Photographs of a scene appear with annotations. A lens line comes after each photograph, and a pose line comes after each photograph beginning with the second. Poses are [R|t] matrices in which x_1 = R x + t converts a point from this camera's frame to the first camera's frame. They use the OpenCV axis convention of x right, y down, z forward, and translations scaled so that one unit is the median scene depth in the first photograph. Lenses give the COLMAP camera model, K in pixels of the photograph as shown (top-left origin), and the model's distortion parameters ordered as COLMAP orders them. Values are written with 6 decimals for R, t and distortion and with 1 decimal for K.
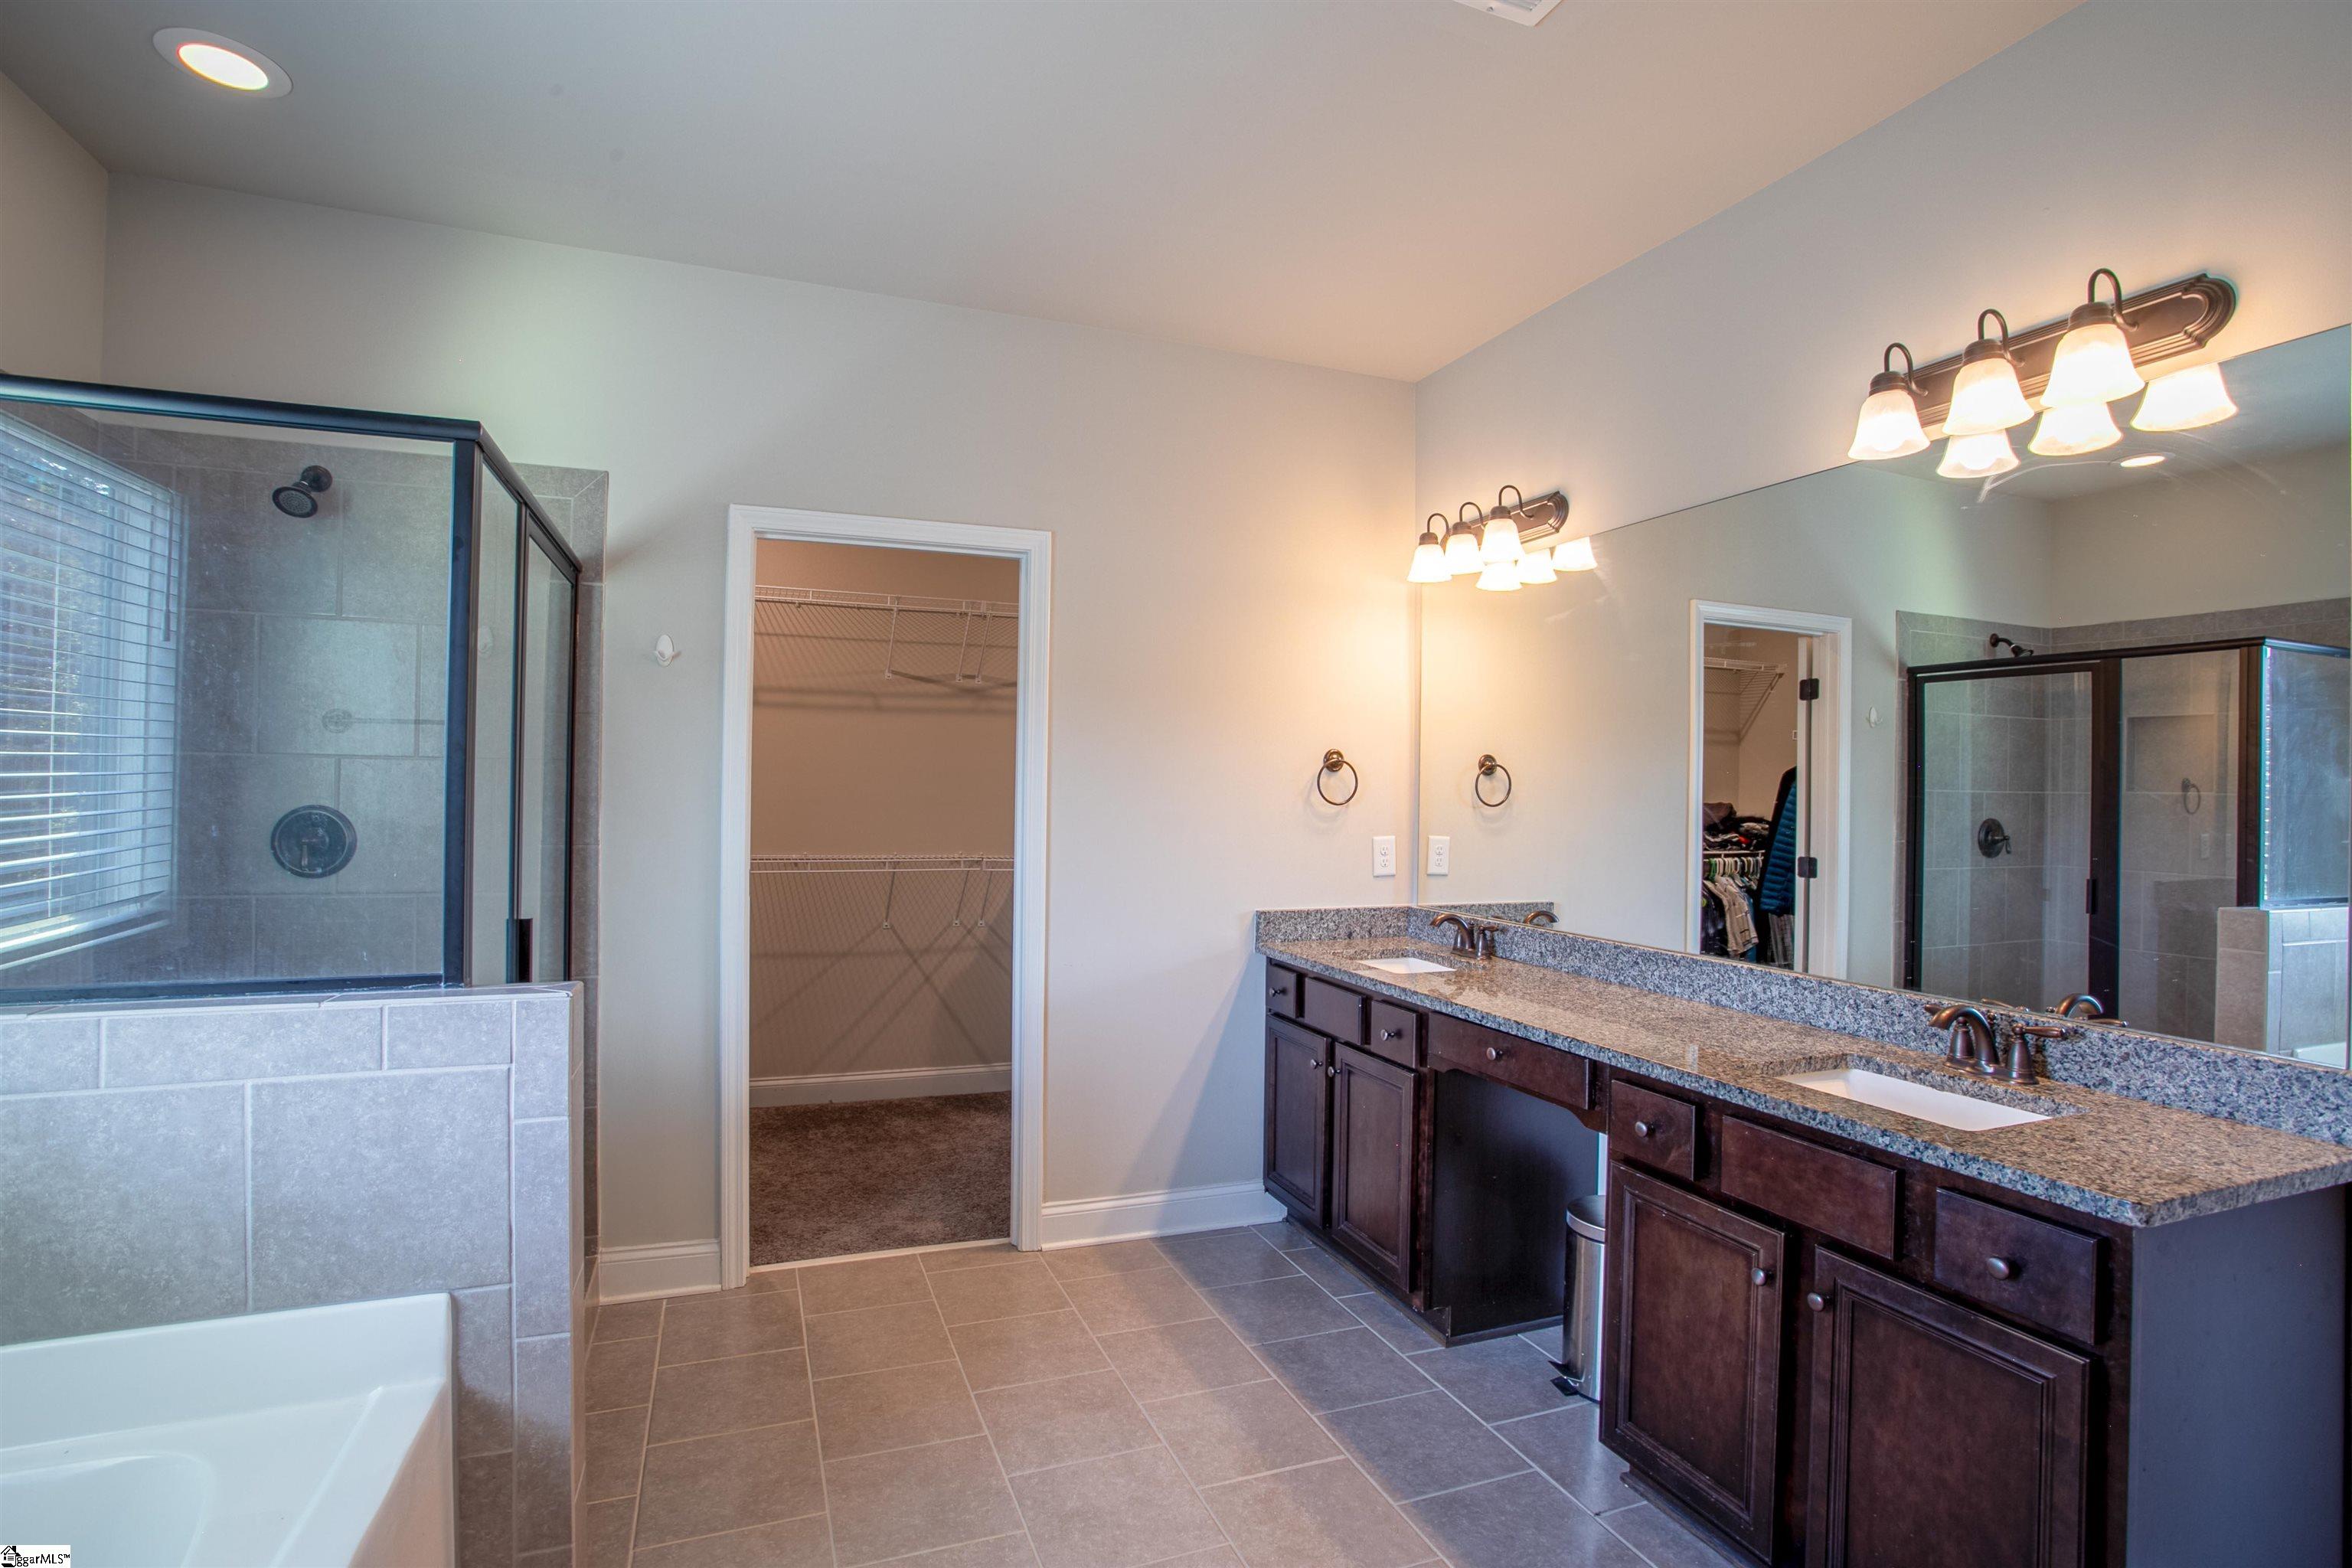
lens RADIAL K [[1150.1, 0, 1176.0], [0, 1150.1, 784.0], [0, 0, 1]] dist [-0.075500, 0.027062]
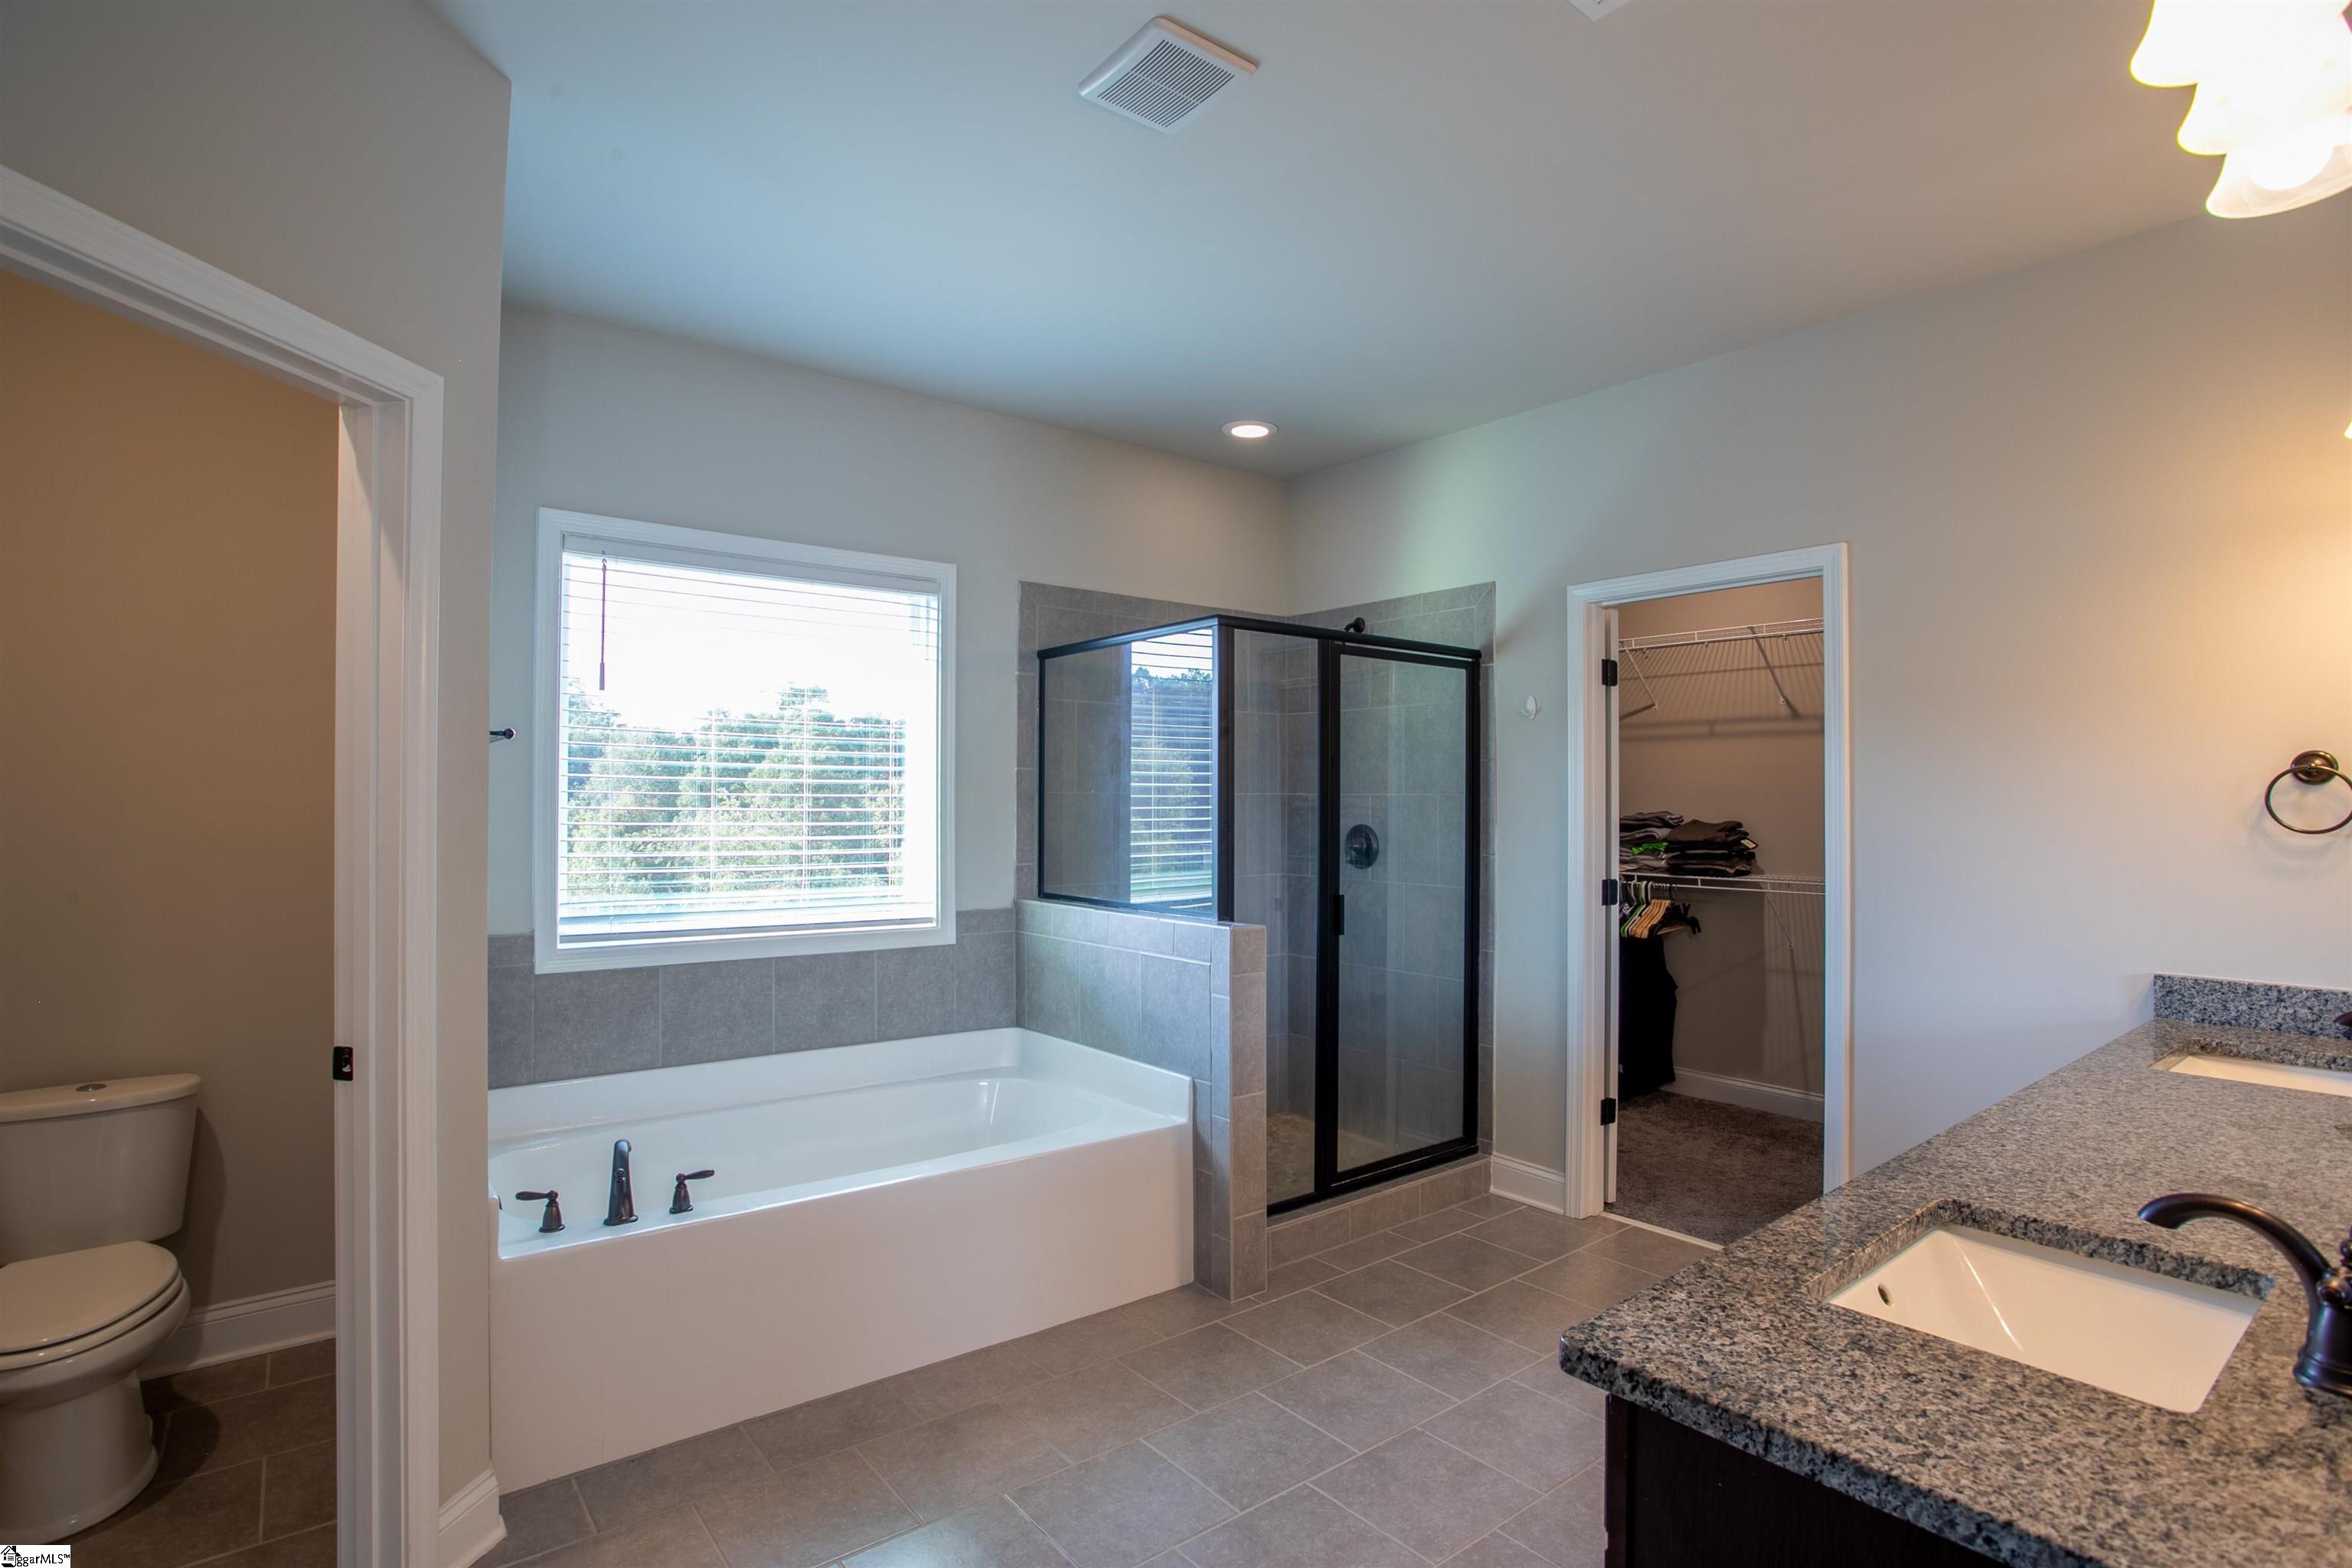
lens RADIAL K [[1150.1, 0, 1176.0], [0, 1150.1, 784.0], [0, 0, 1]] dist [-0.075500, 0.027062]
pose [[0.293791, -0.026695, -0.955497, 0.699581], [0.003882, 0.999635, -0.026734, 0.003755], [0.955862, 0.004145, 0.293788, 0.222746]]
